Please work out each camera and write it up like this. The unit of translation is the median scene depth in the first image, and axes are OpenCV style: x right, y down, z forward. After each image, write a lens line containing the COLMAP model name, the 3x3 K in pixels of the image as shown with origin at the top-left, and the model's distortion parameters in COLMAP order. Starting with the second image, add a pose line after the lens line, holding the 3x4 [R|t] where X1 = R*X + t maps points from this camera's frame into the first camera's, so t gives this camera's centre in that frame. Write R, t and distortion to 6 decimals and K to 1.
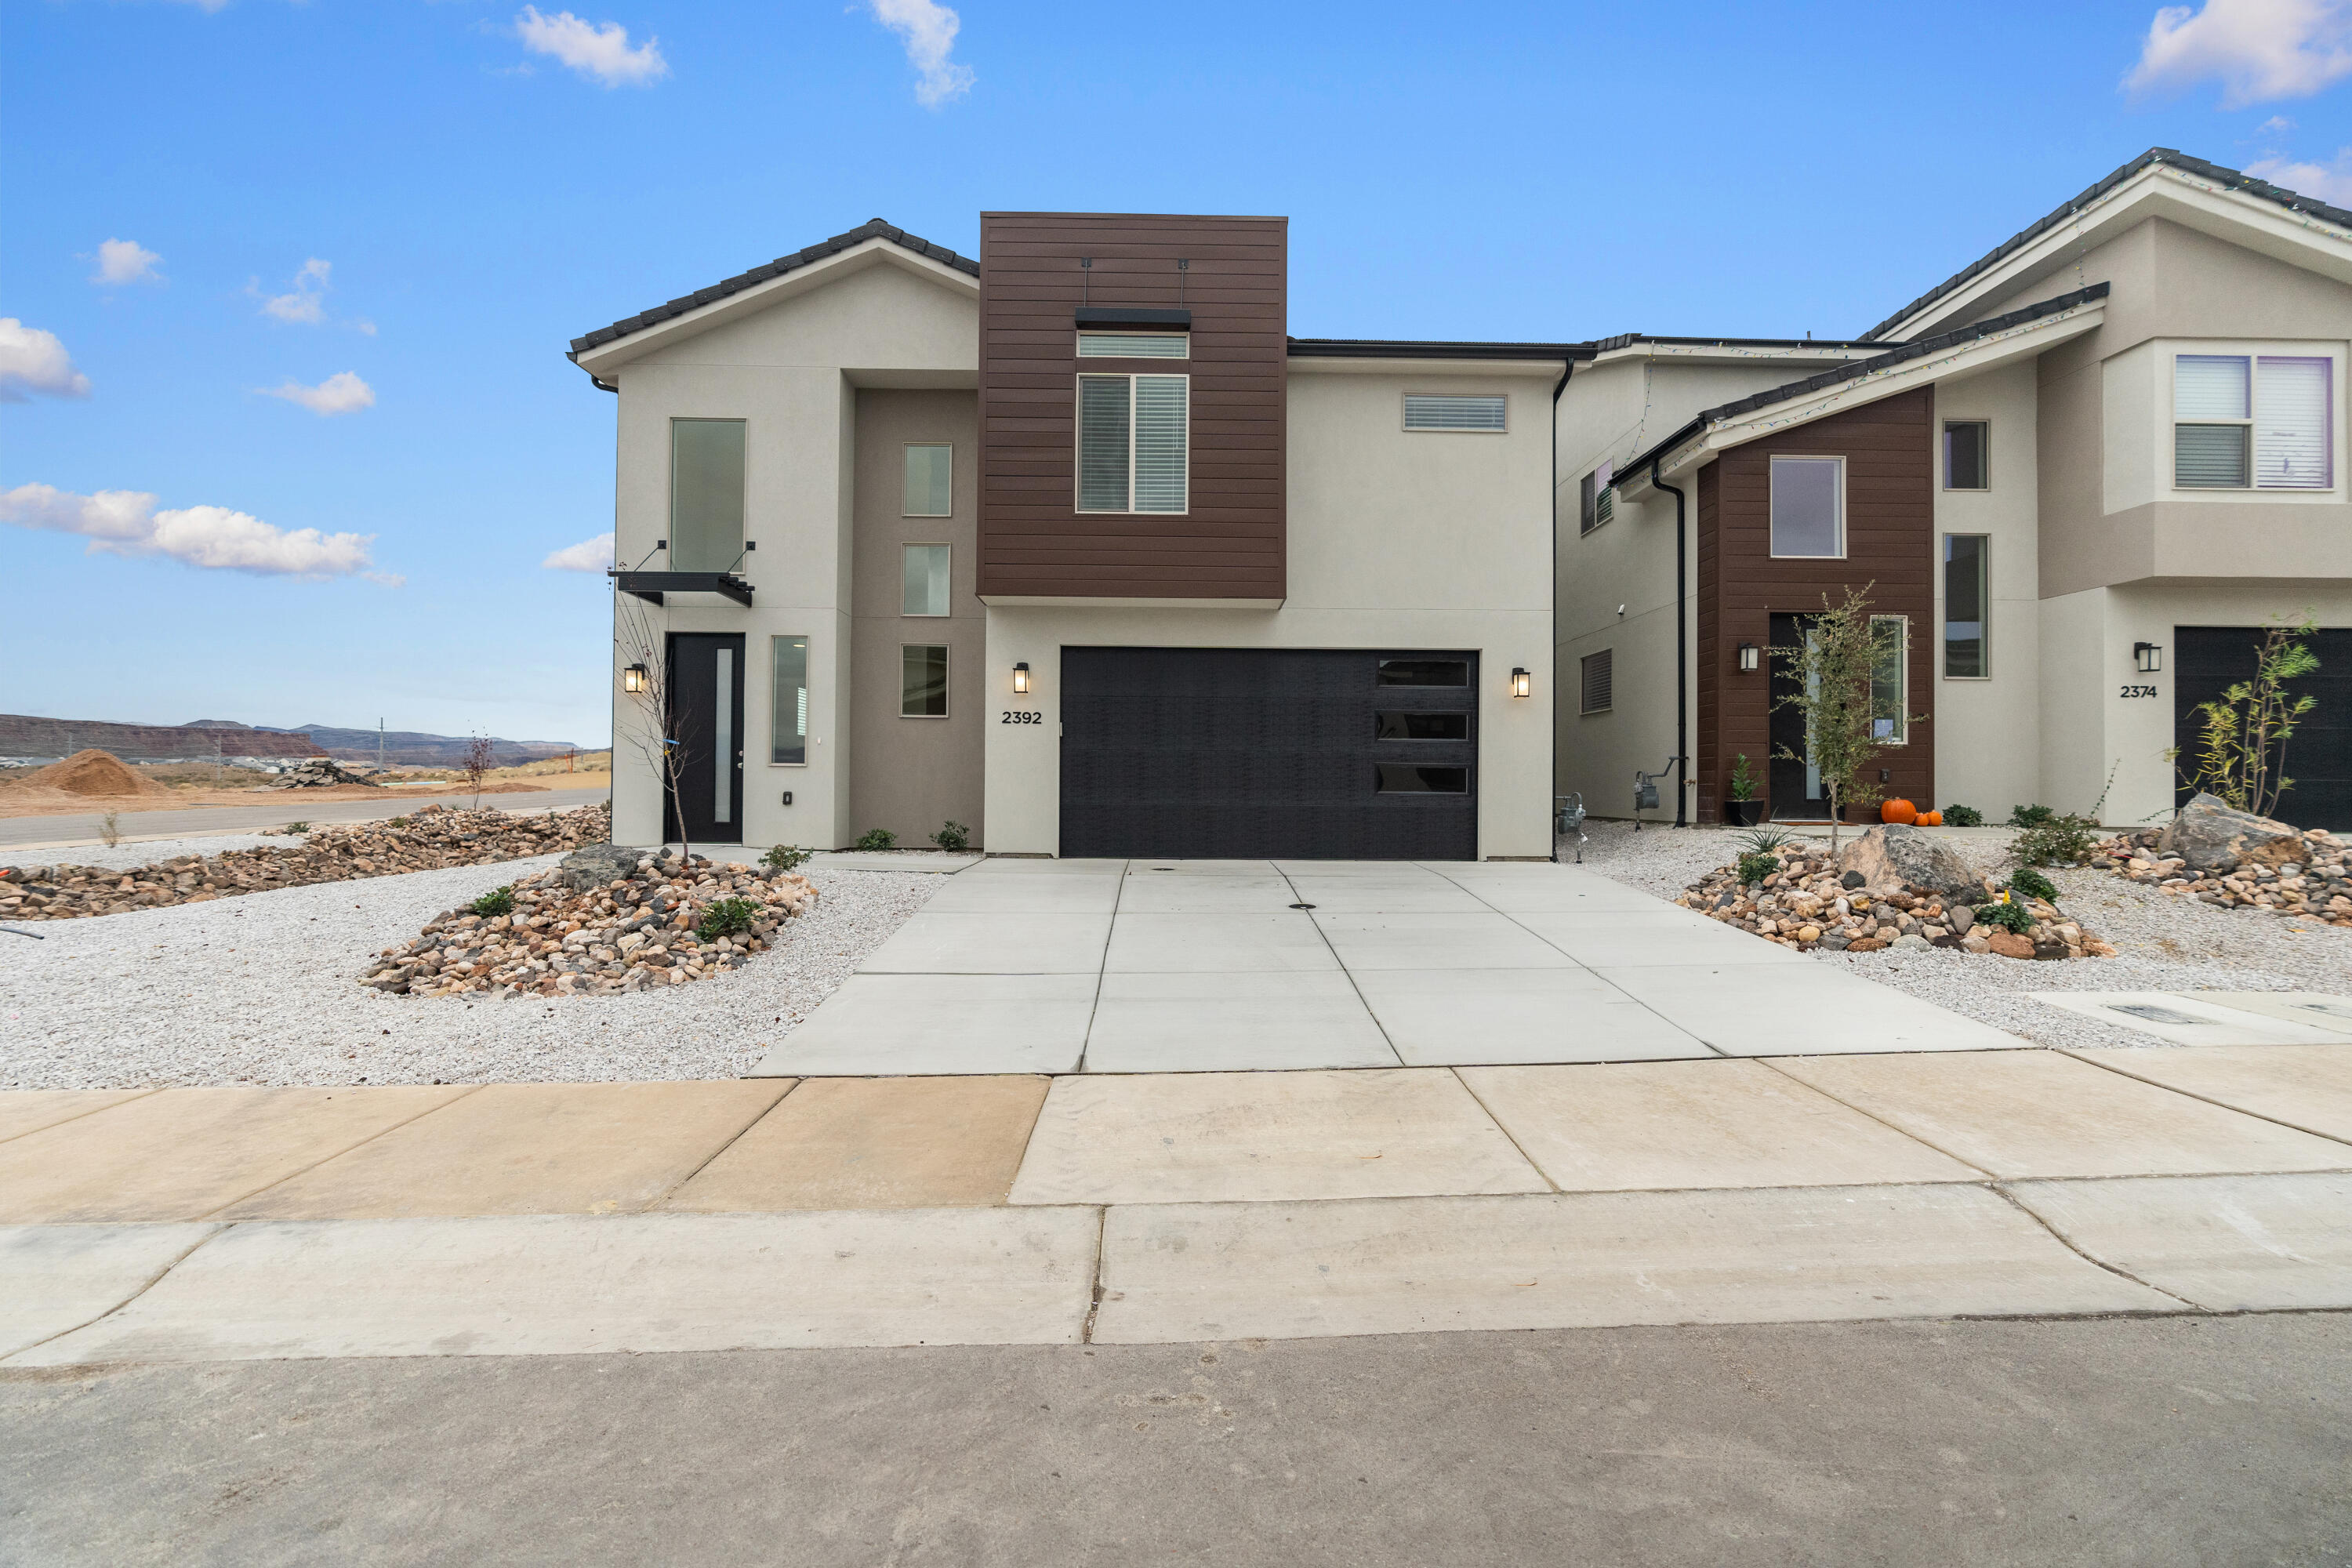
lens RADIAL K [[1071.1, 0, 1176.2], [0, 1071.1, 778.2], [0, 0, 1]] dist [0.000352, 0.000214]
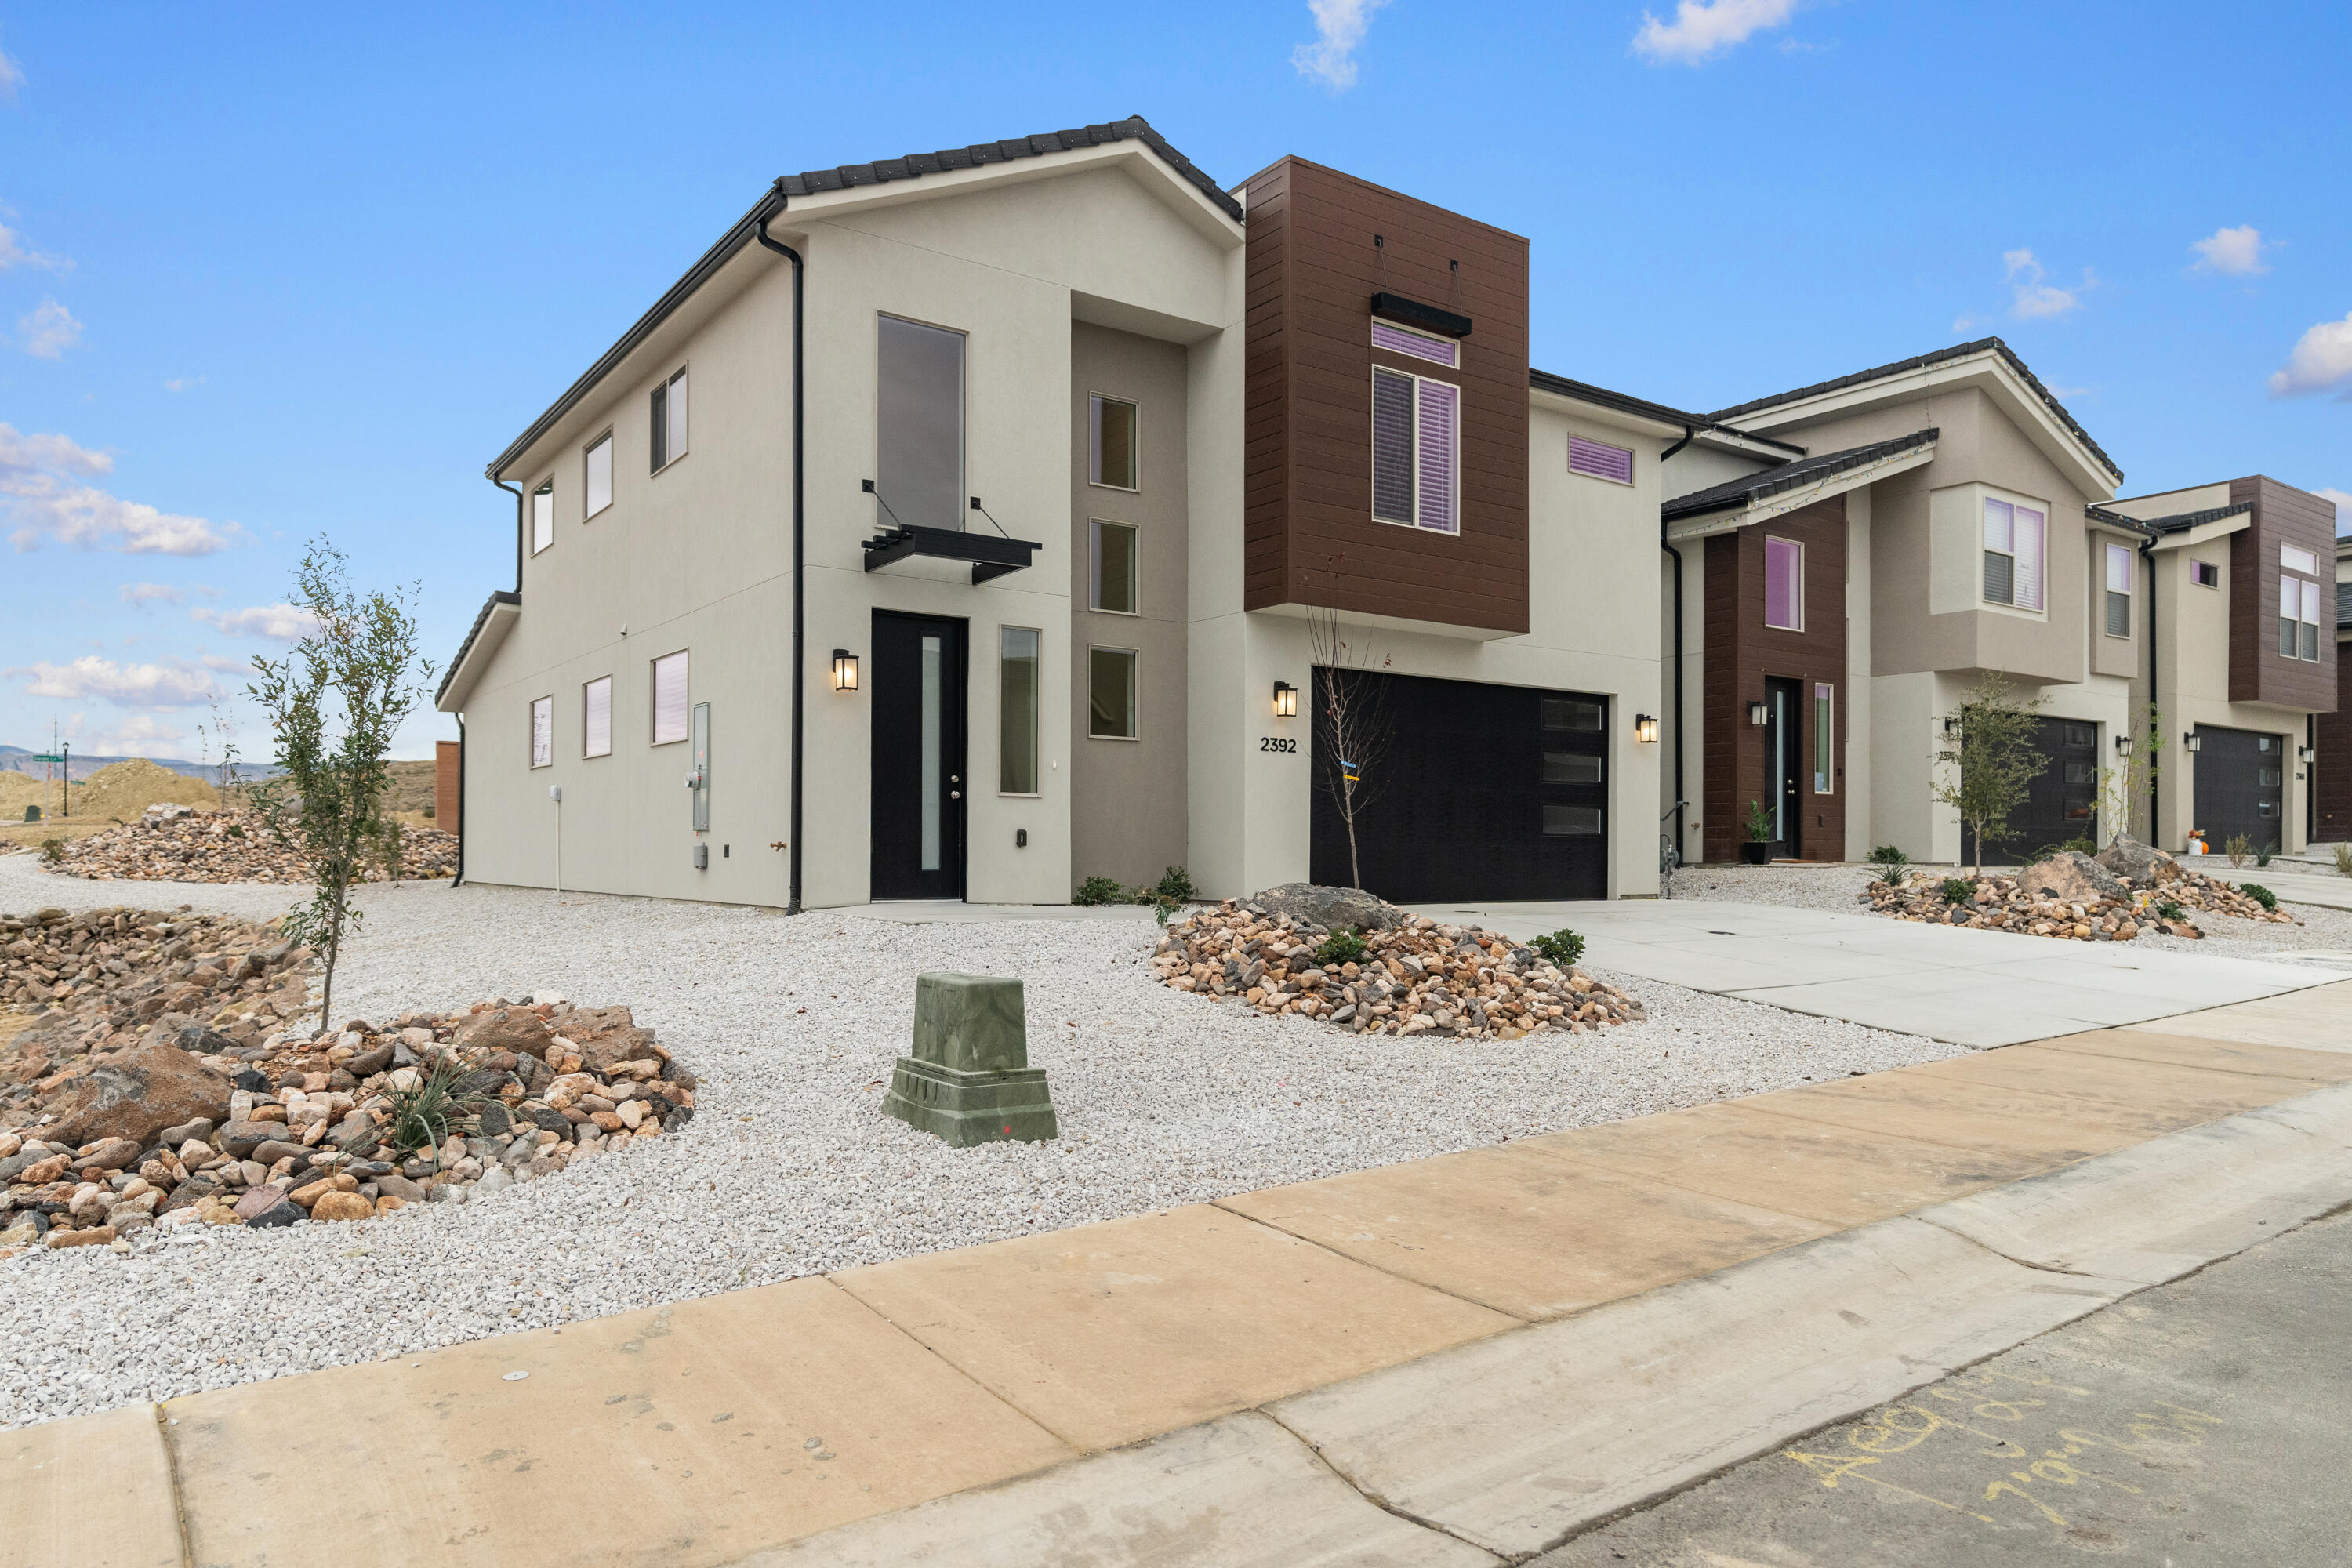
lens RADIAL K [[1461.4, 0, 1177.9], [0, 1461.4, 848.6], [0, 0, 1]] dist [0.005305, 0.000231]
pose [[0.832435, -0.002627, 0.554116, -0.860493], [-0.007069, 0.999857, 0.015359, 0.009329], [-0.554077, -0.016703, 0.832298, 0.061905]]
